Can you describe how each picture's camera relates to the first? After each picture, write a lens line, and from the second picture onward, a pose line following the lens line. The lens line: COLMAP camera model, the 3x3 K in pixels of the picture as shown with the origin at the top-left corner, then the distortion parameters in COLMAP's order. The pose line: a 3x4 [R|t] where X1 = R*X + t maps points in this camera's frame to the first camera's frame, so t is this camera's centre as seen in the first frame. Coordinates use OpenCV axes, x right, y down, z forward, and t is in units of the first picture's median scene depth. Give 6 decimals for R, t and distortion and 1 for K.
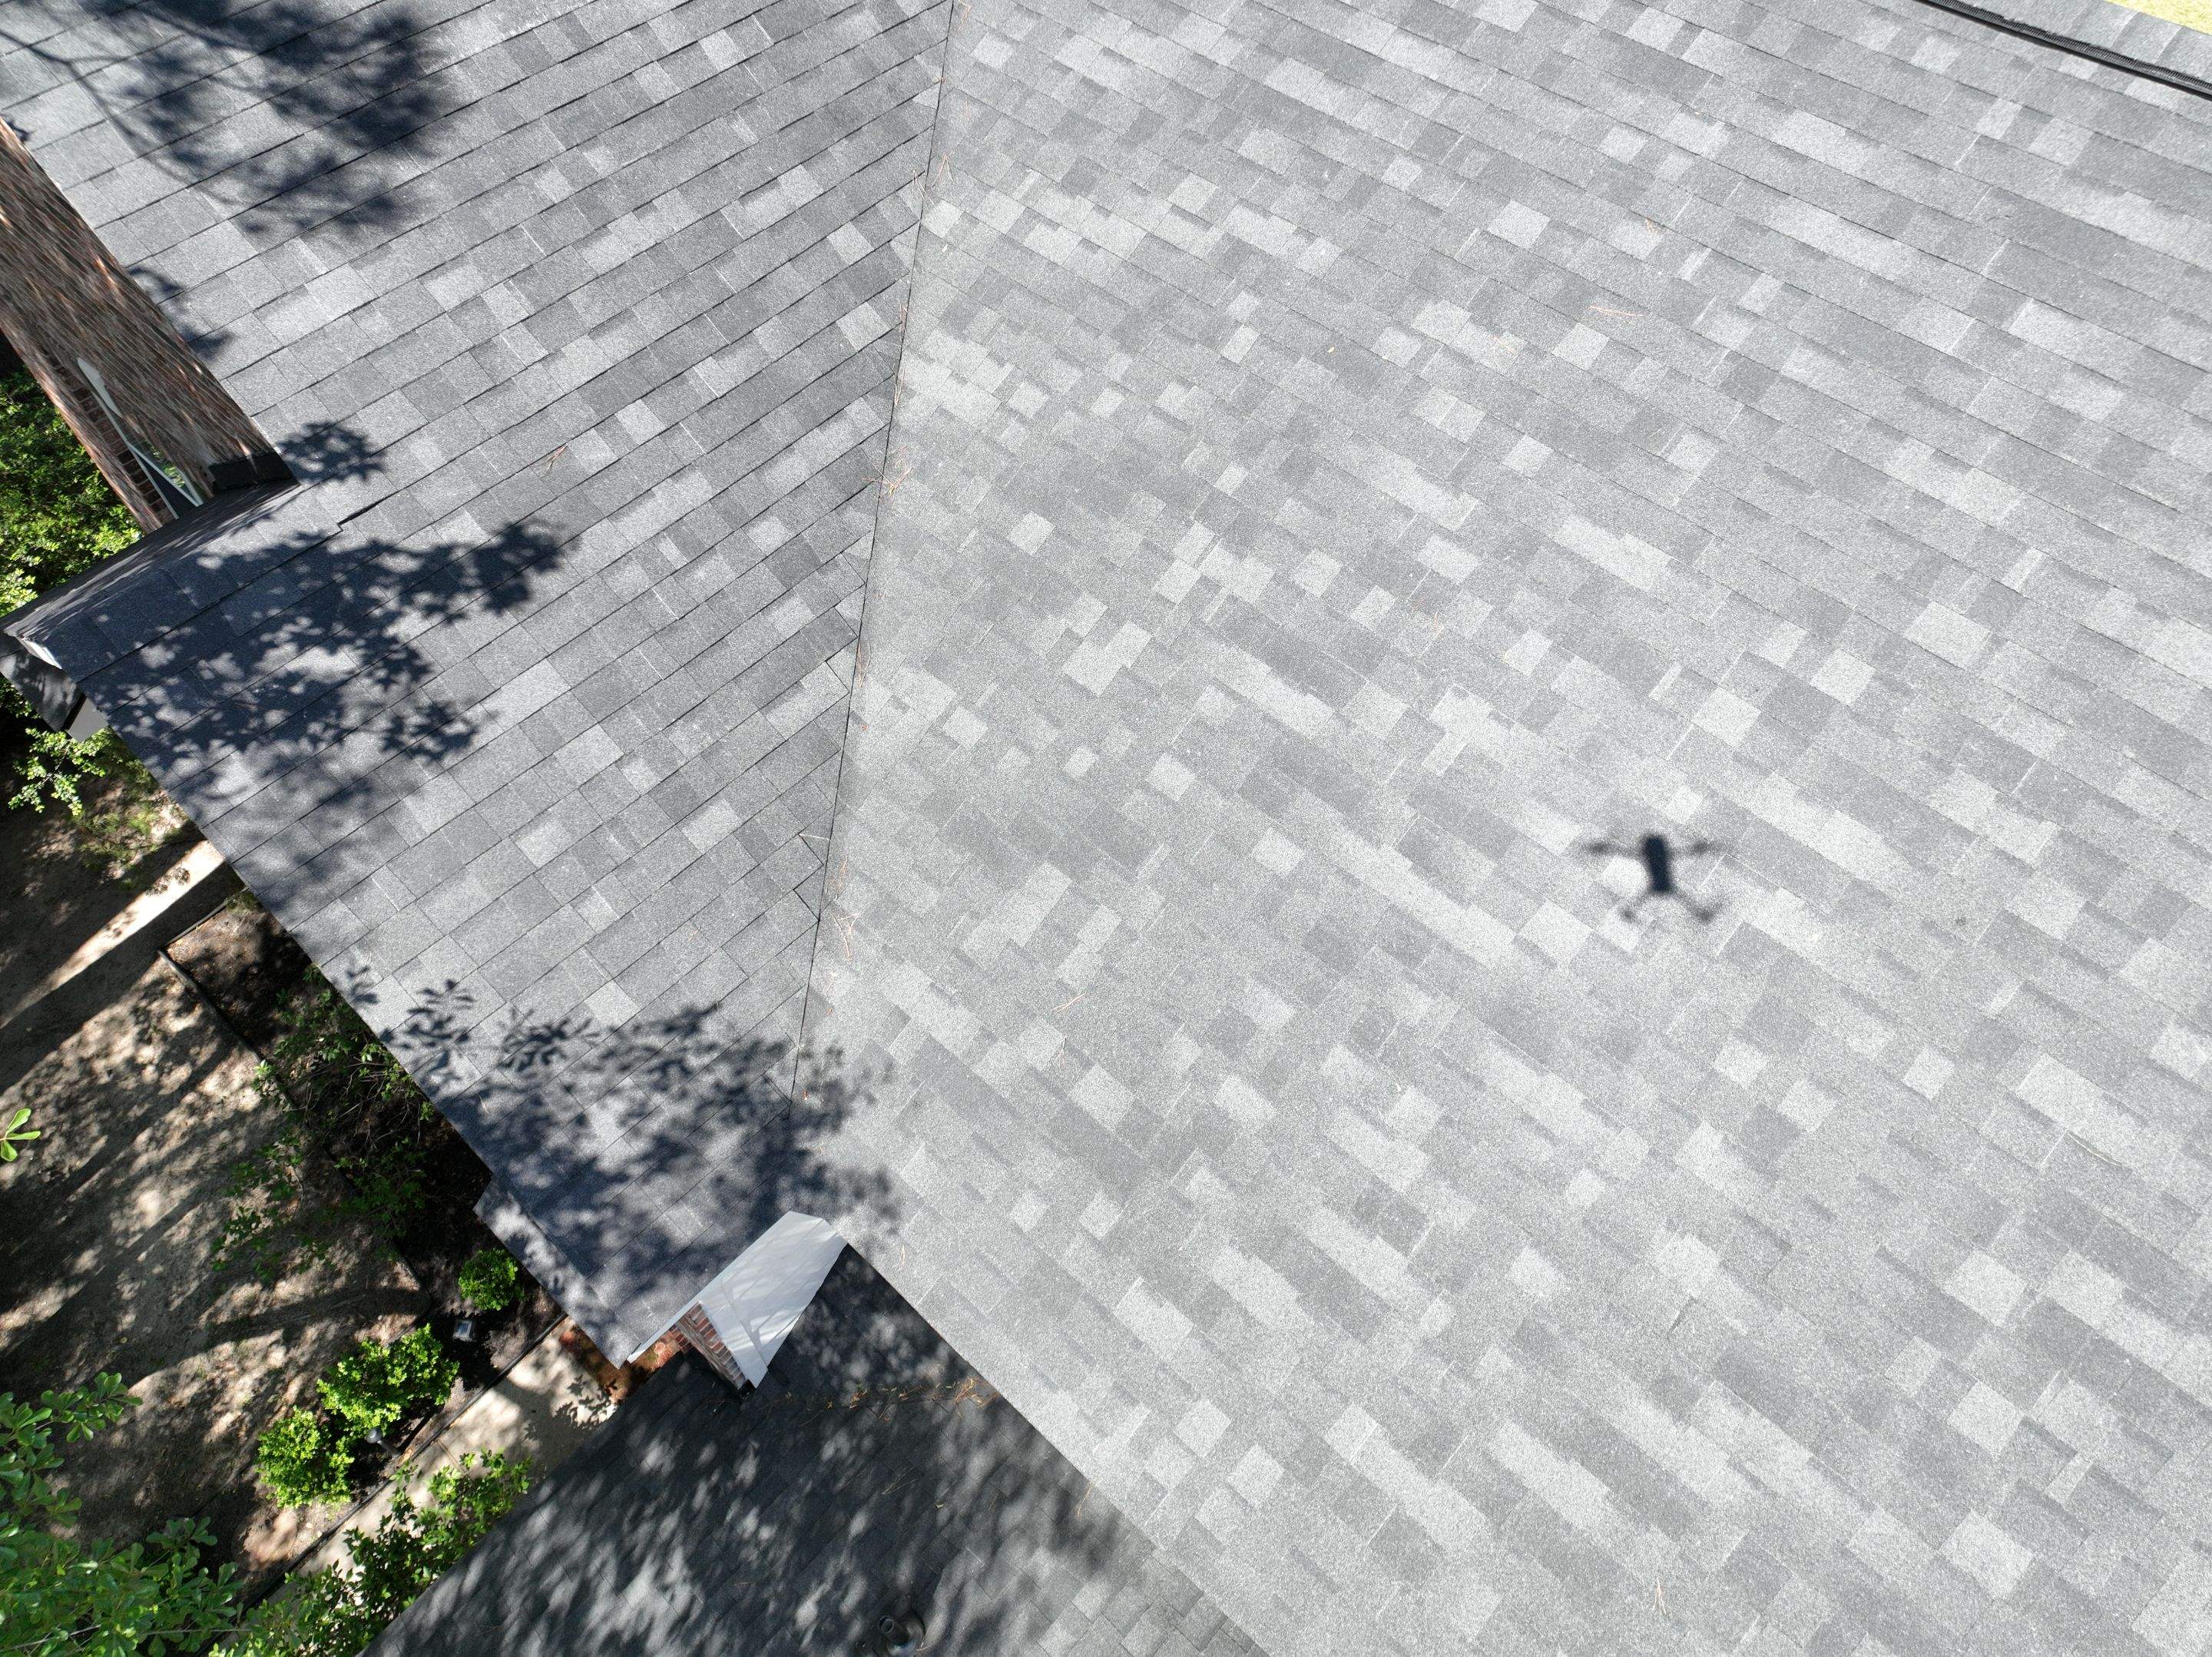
lens RADIAL K [[1560.9, 0, 1099.6], [0, 1560.9, 827.4], [0, 0, 1]] dist [-0.000777, 0.016375]
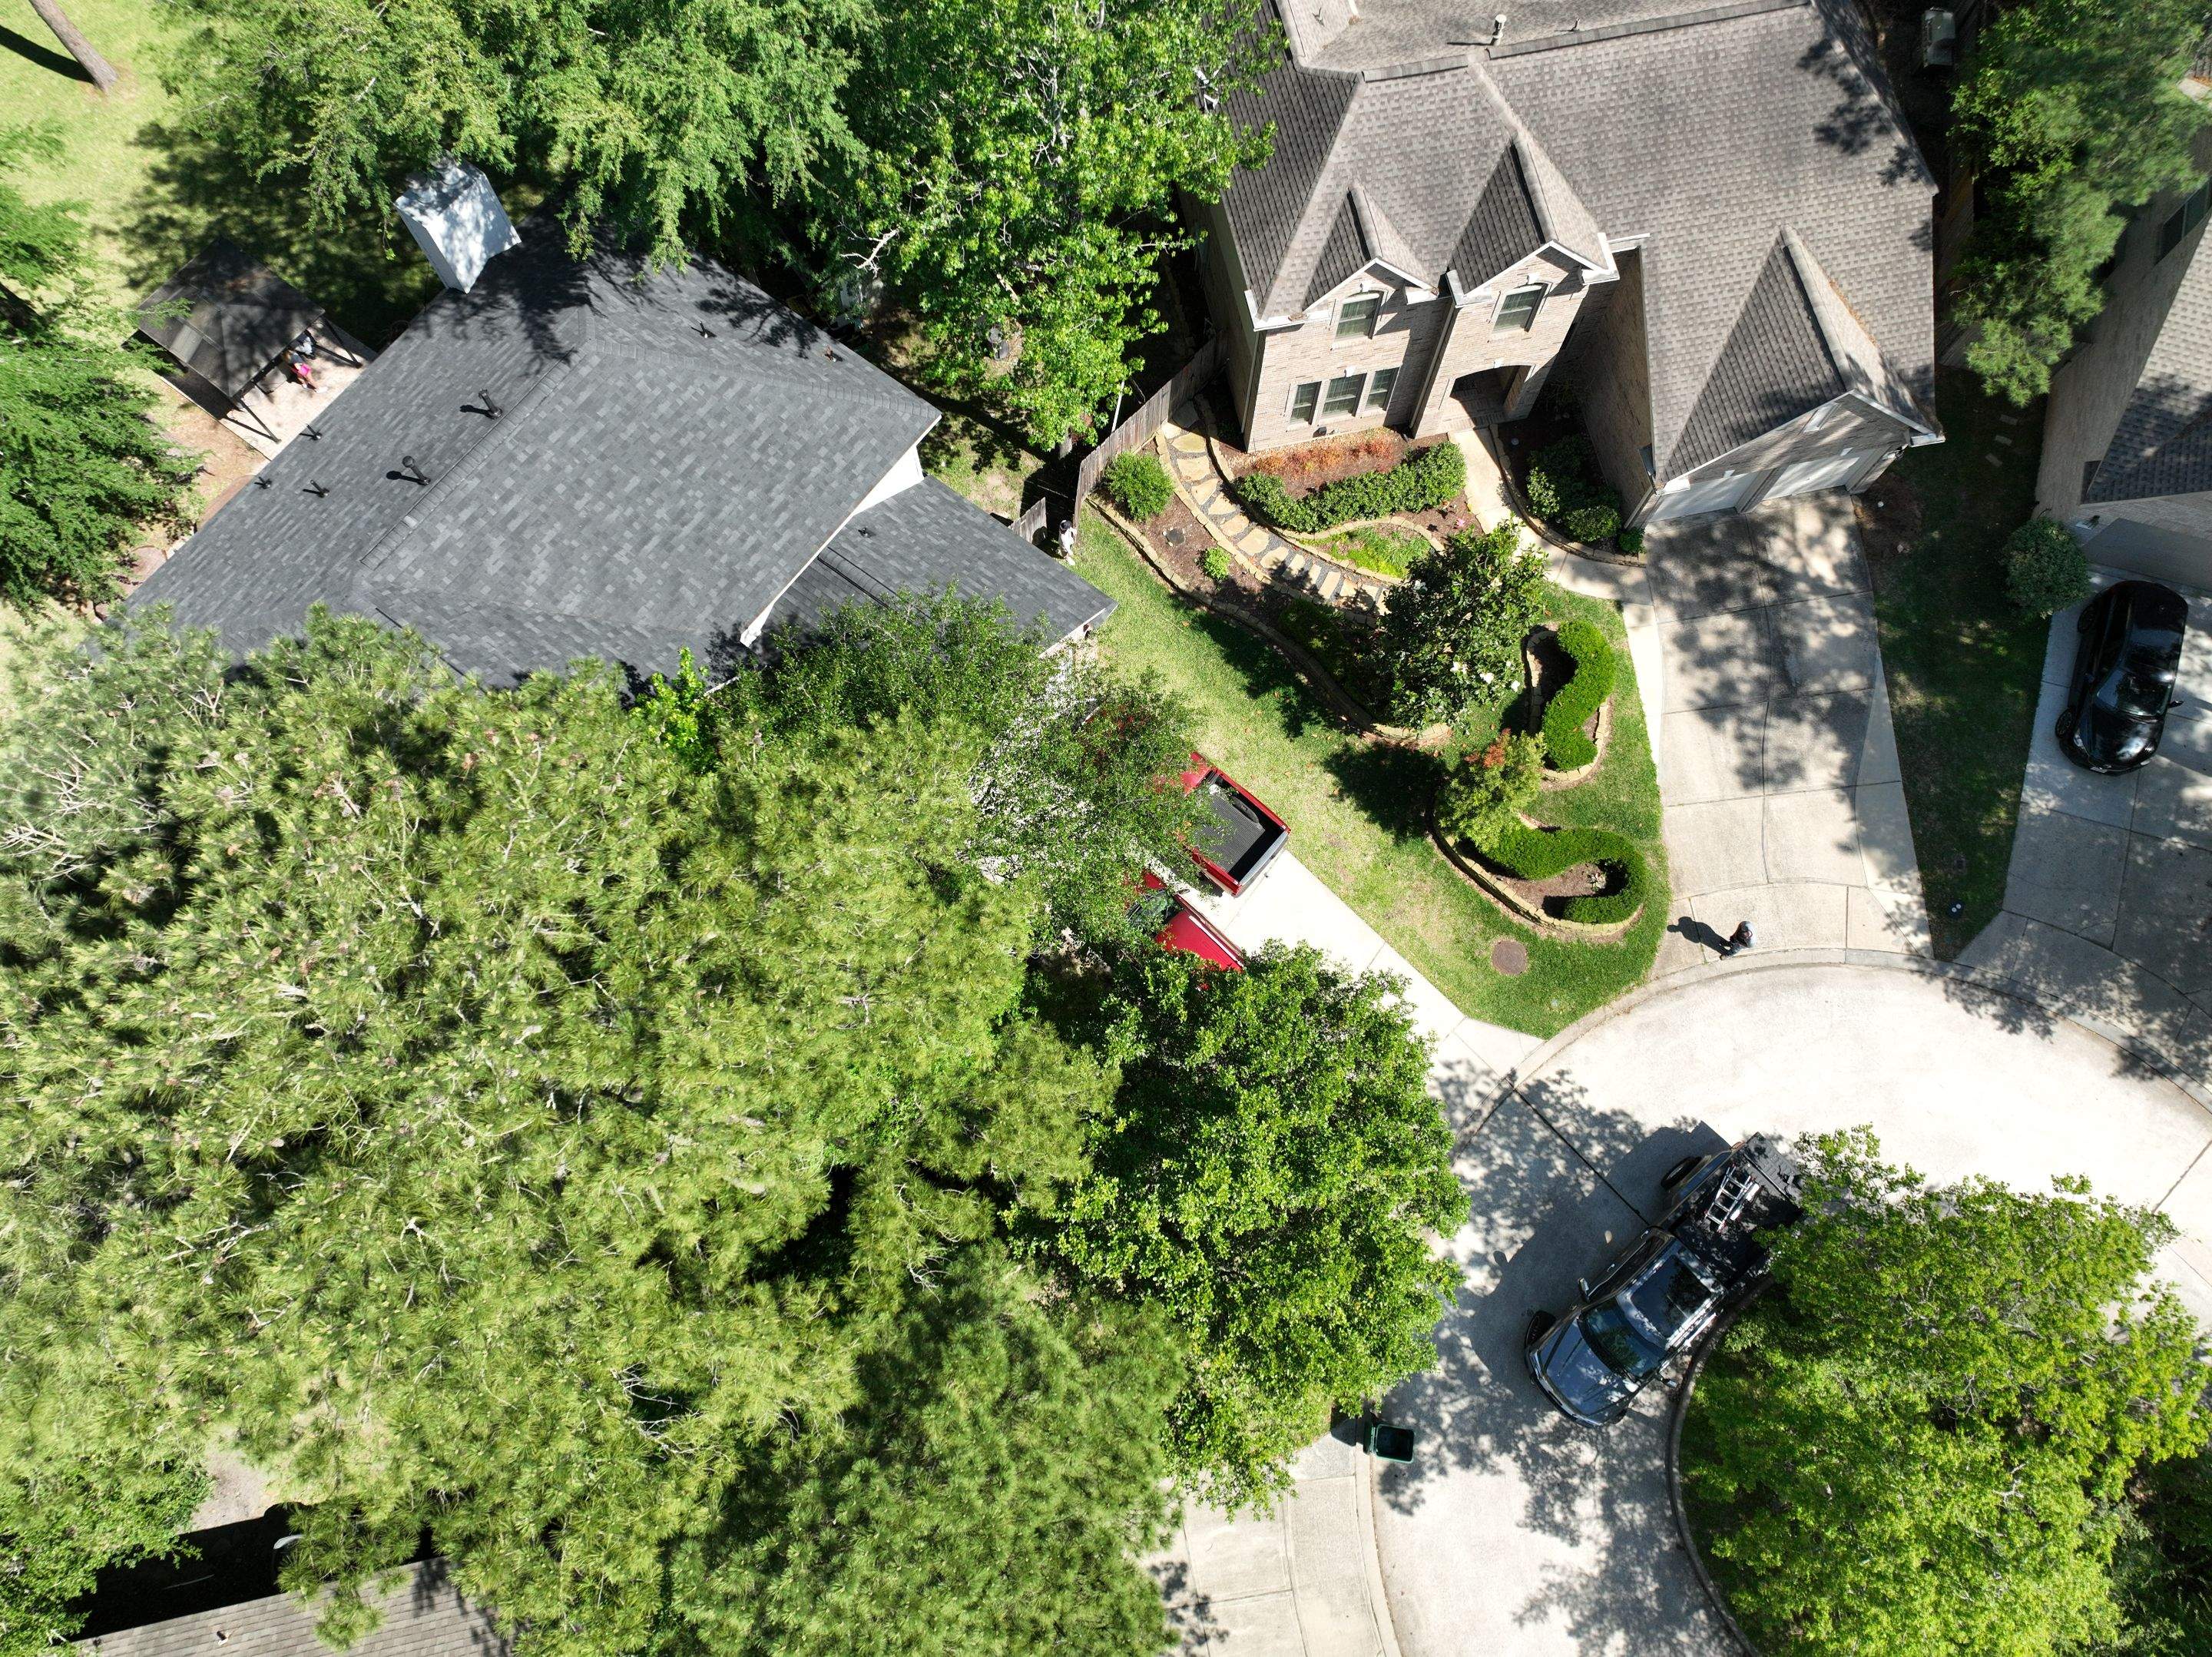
lens RADIAL K [[1560.9, 0, 1102.3], [0, 1560.9, 828.1], [0, 0, 1]] dist [-0.000777, 0.016375]
pose [[-0.097309, -0.946160, 0.308727, -2.658042], [0.810899, 0.104478, 0.575785, -1.838968], [-0.577039, 0.306375, 0.757073, -3.751815]]
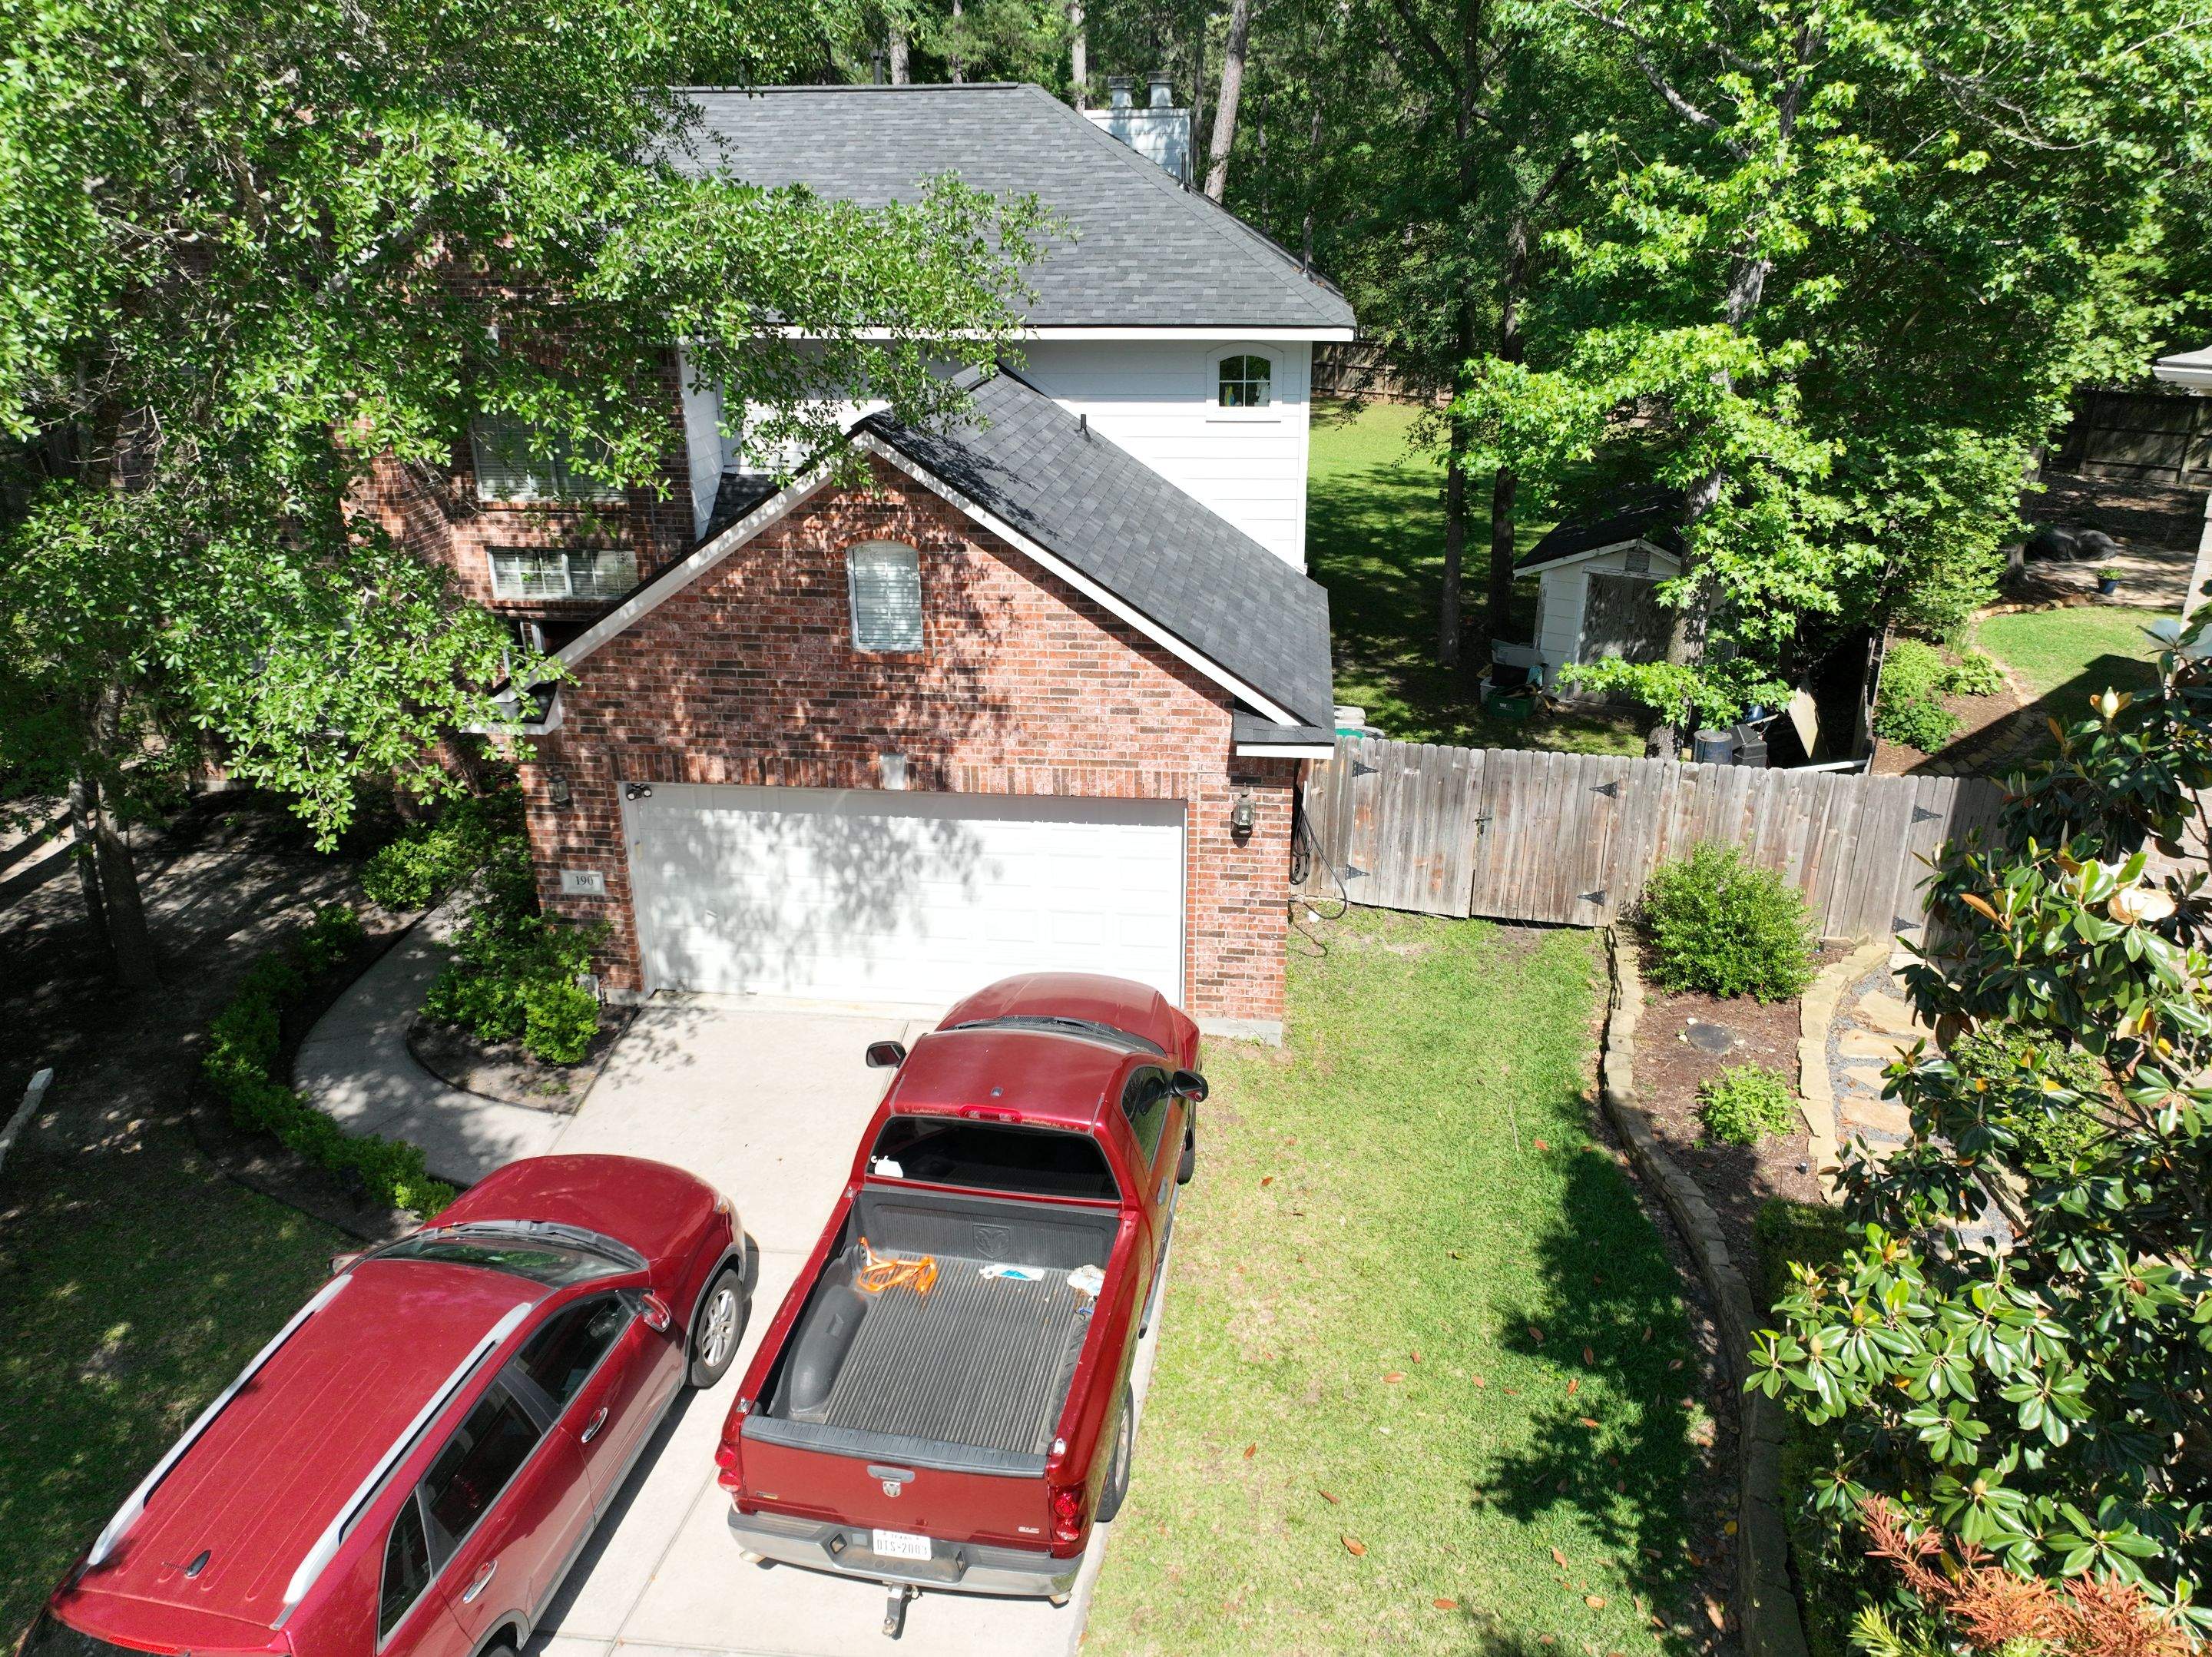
lens RADIAL K [[1560.9, 0, 1103.8], [0, 1560.9, 824.1], [0, 0, 1]] dist [-0.000777, 0.016375]
pose [[0.809449, -0.219095, 0.544784, -1.422856], [0.481171, 0.779256, -0.401540, 2.477375], [-0.336551, 0.587160, 0.736191, -0.853837]]
